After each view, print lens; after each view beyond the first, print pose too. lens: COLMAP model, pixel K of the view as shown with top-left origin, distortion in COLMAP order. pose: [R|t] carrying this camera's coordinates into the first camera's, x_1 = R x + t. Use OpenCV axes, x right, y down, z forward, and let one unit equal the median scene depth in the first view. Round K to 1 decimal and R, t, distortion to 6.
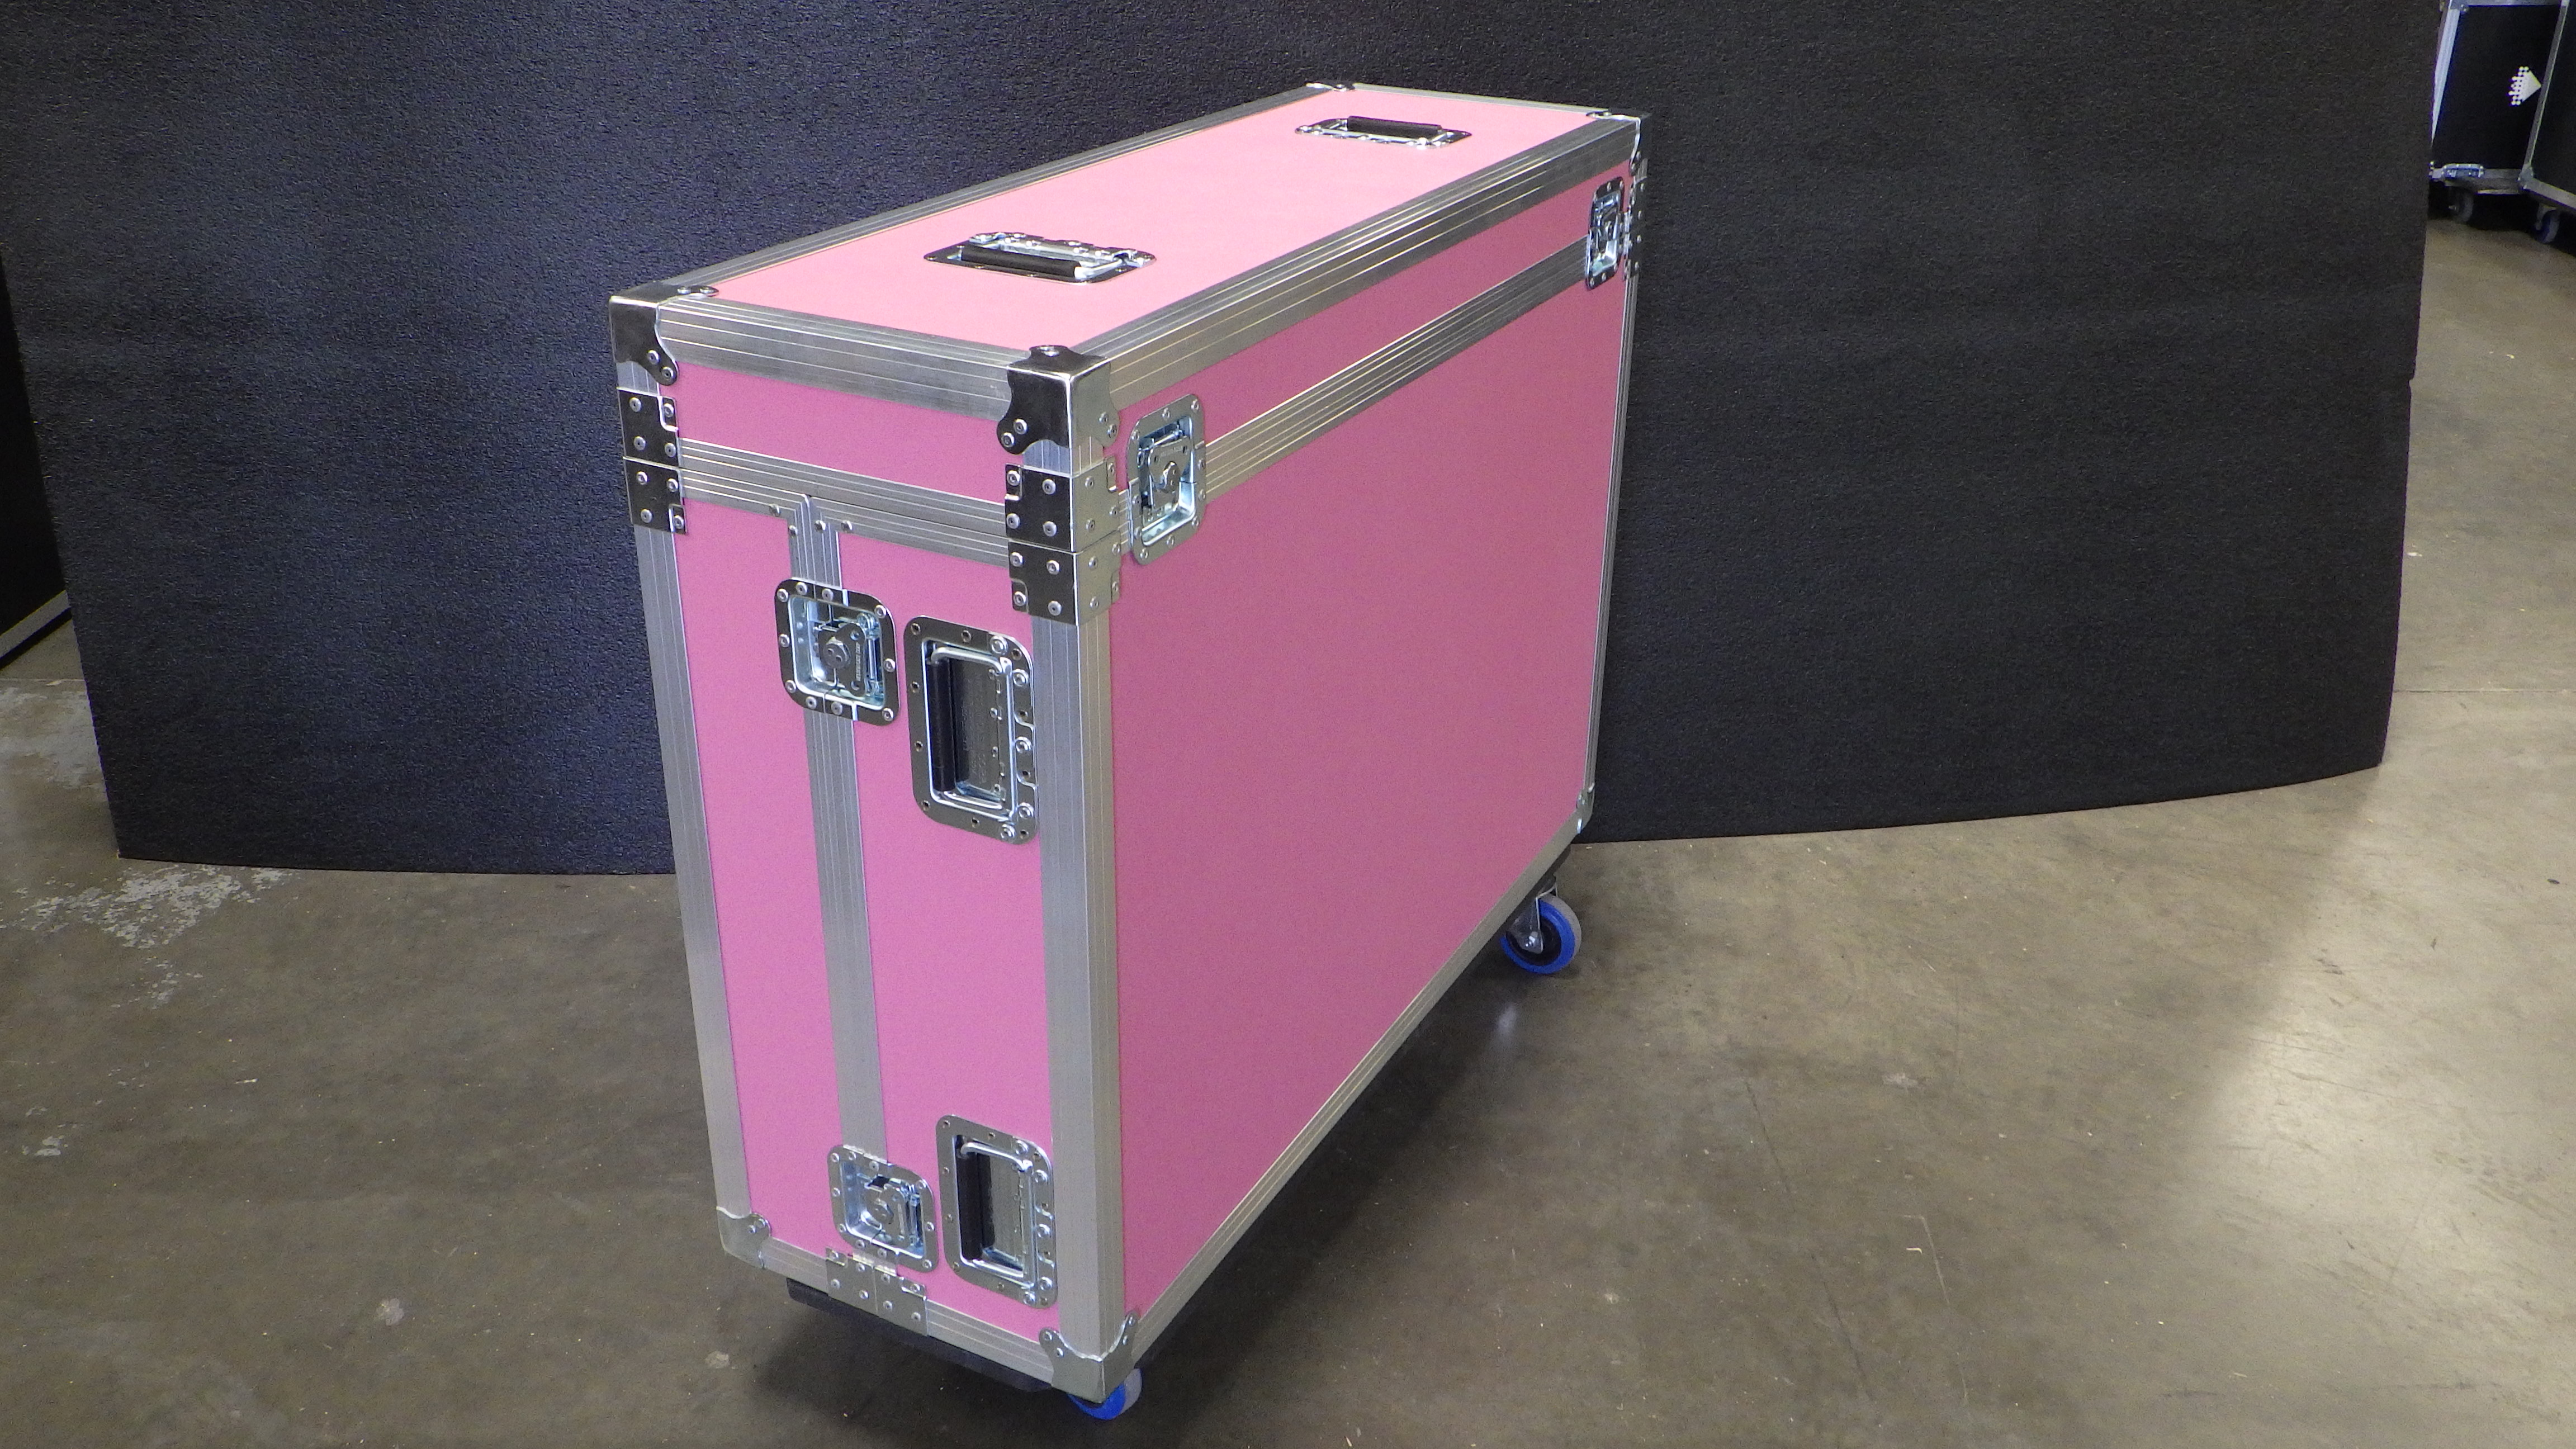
lens RADIAL K [[2151.5, 0, 1292.1], [0, 2151.5, 691.8], [0, 0, 1]] dist [-0.000262, 0.001074]
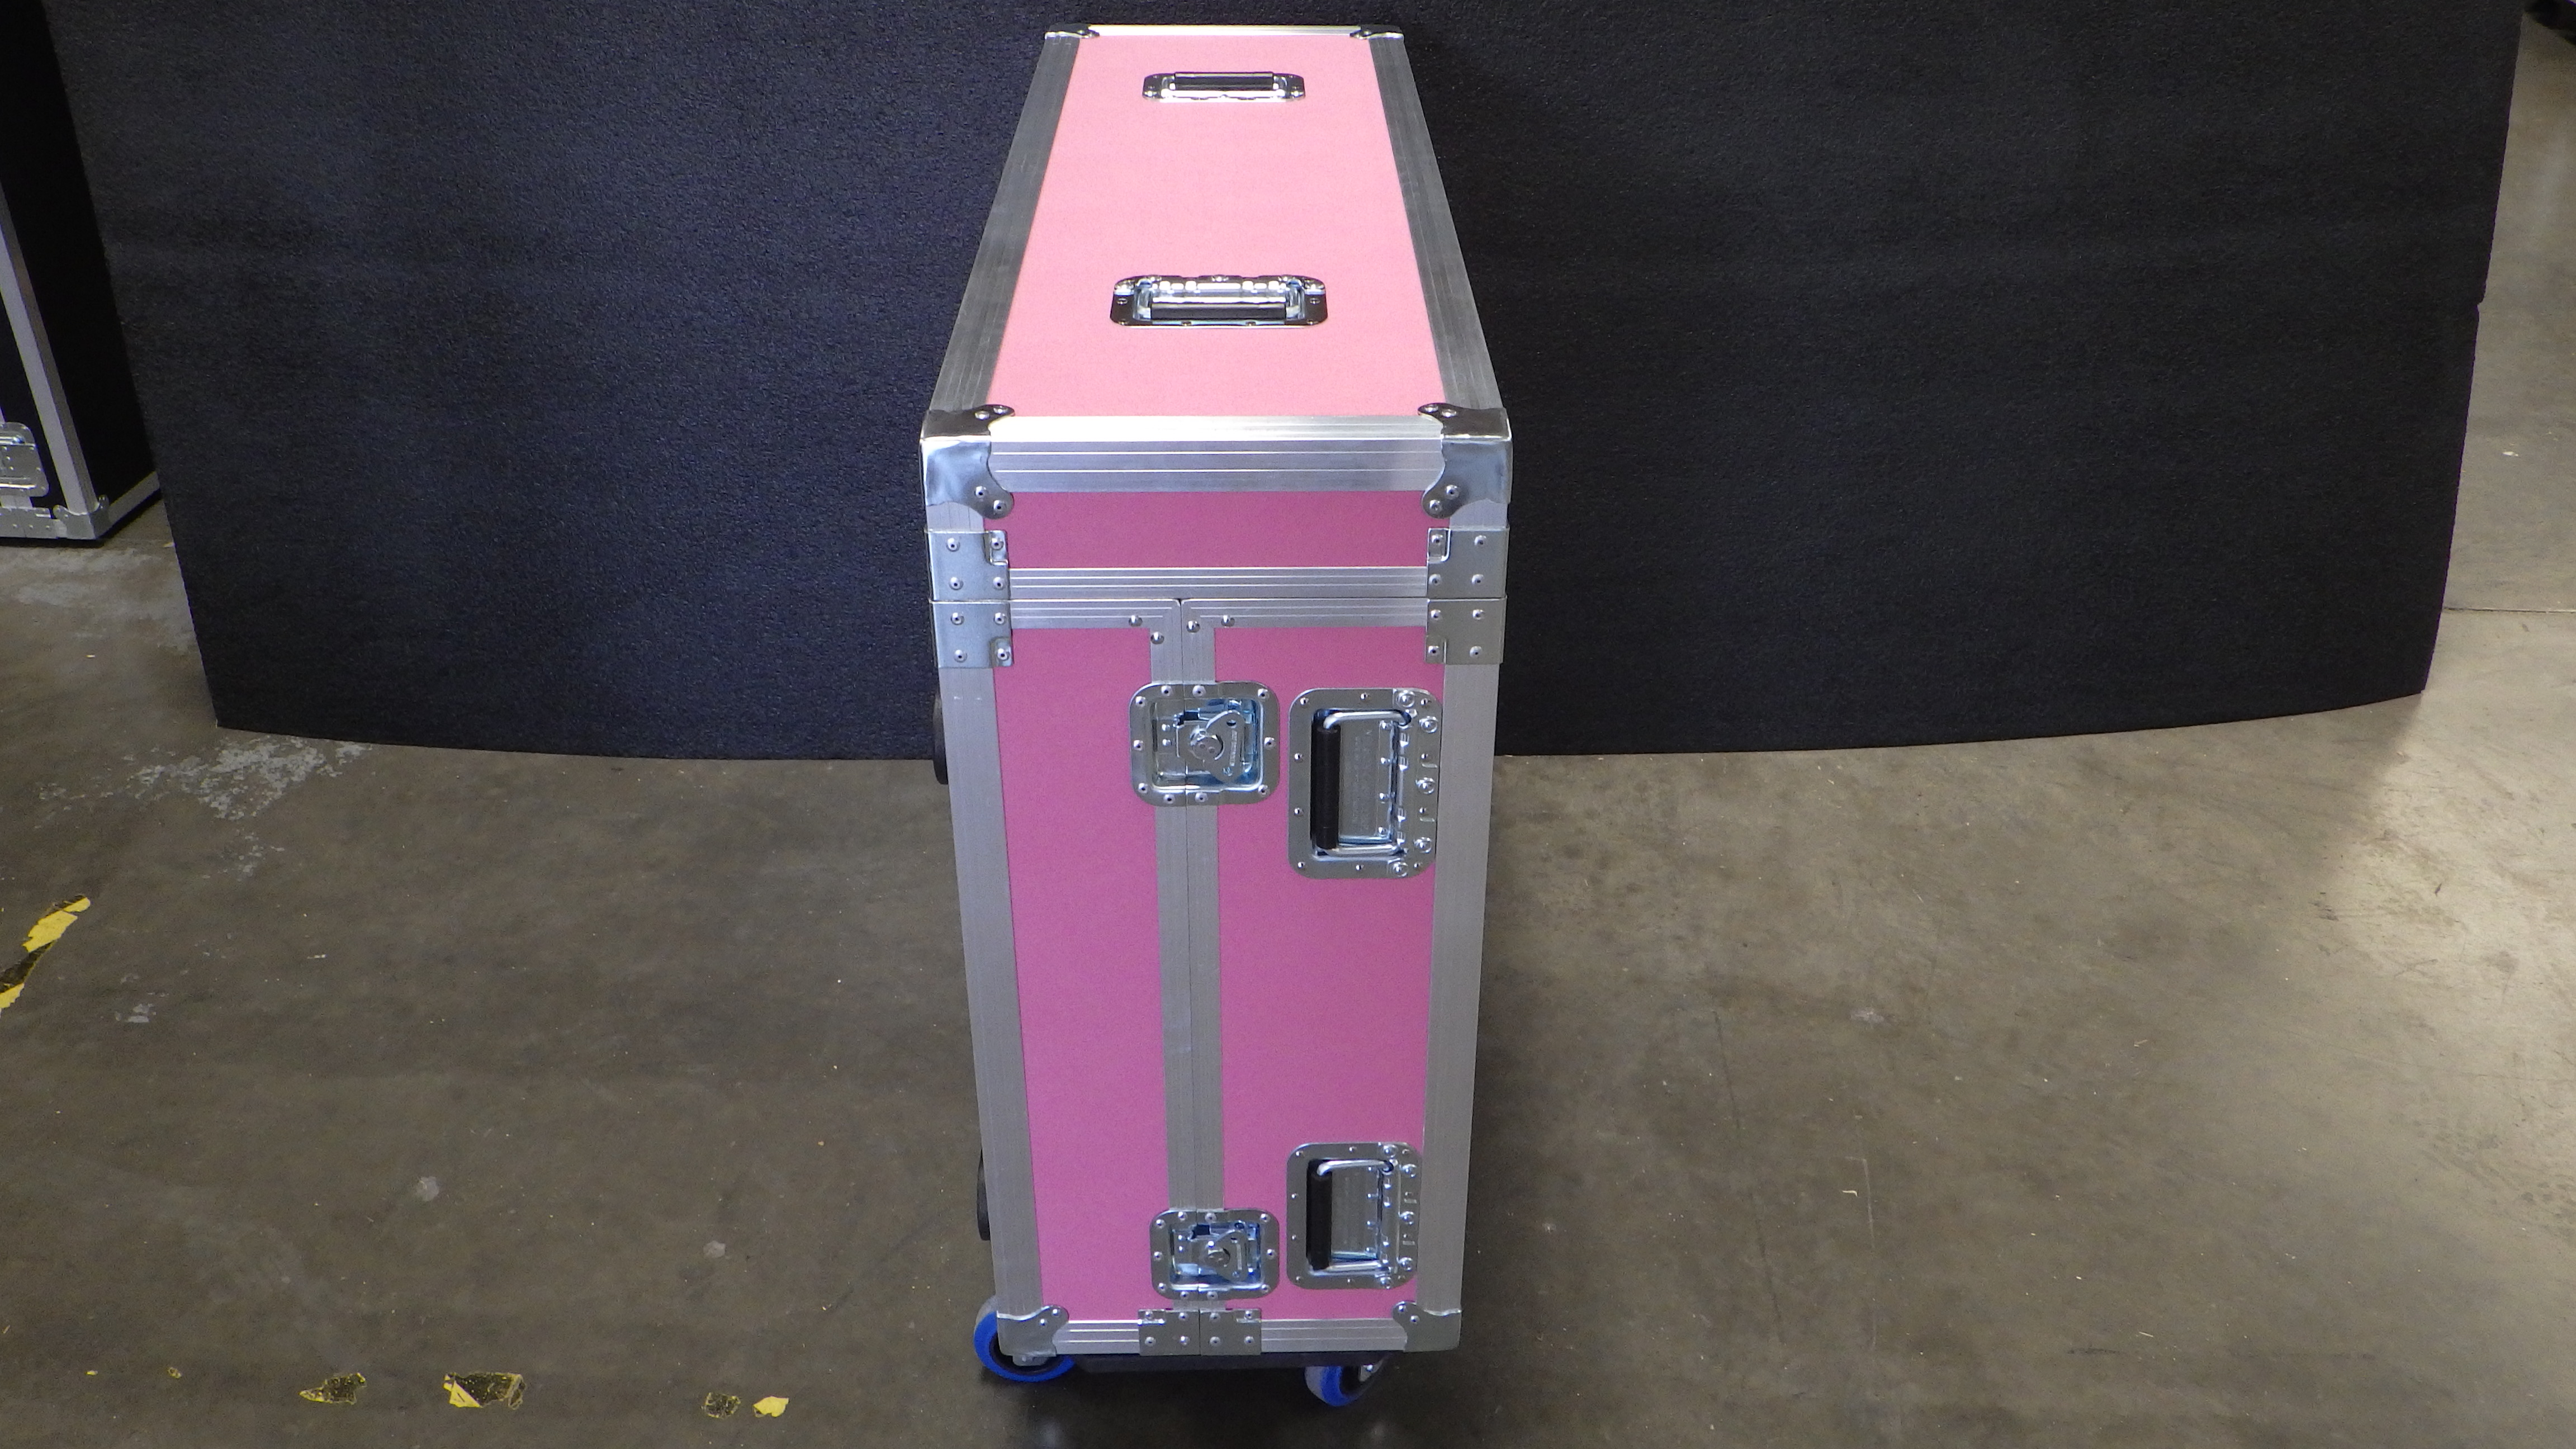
lens RADIAL K [[2151.5, 0, 1290.0], [0, 2151.5, 692.2], [0, 0, 1]] dist [-0.000262, 0.001074]
pose [[0.996805, 0.029108, -0.074384, 0.075395], [-0.021443, 0.994568, 0.101852, -0.068275], [0.076945, -0.099931, 0.992015, -0.023737]]
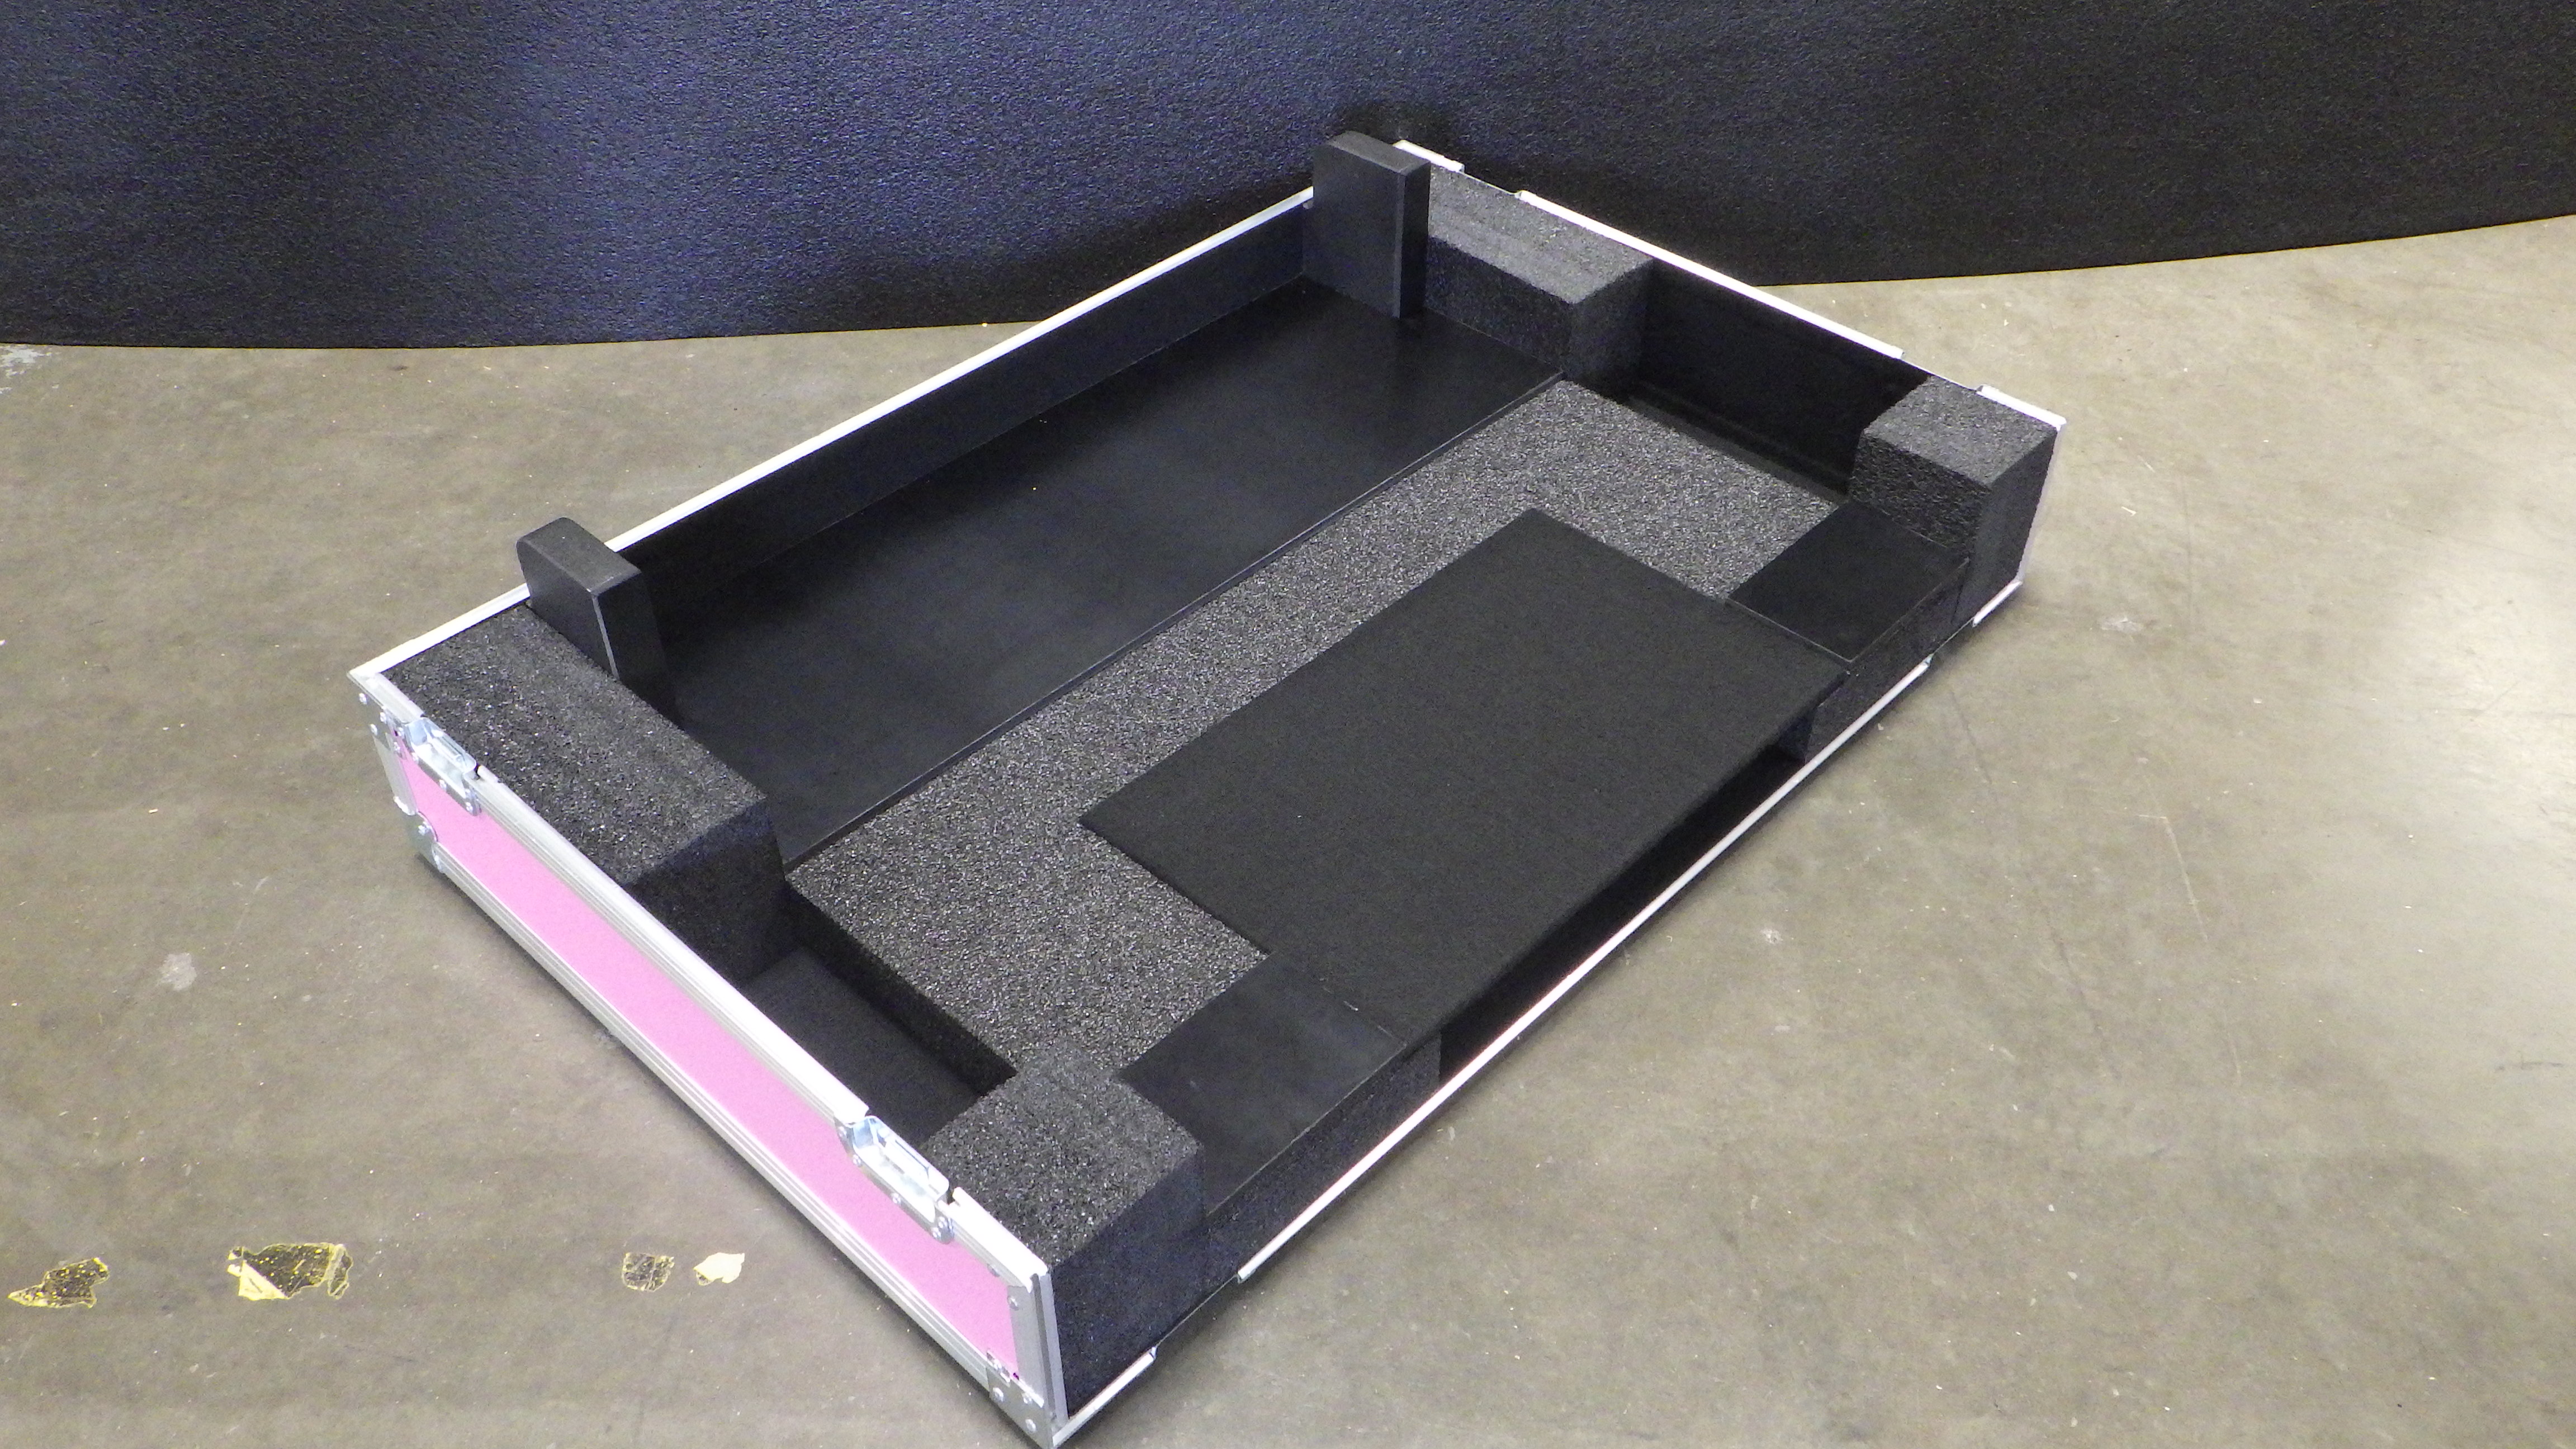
lens RADIAL K [[2151.5, 0, 1292.3], [0, 2151.5, 697.8], [0, 0, 1]] dist [-0.000262, 0.001074]
pose [[0.999944, -0.007875, 0.007041, -0.022495], [0.005559, 0.959076, 0.283094, -0.015570], [-0.008982, -0.283039, 0.959066, 0.233735]]
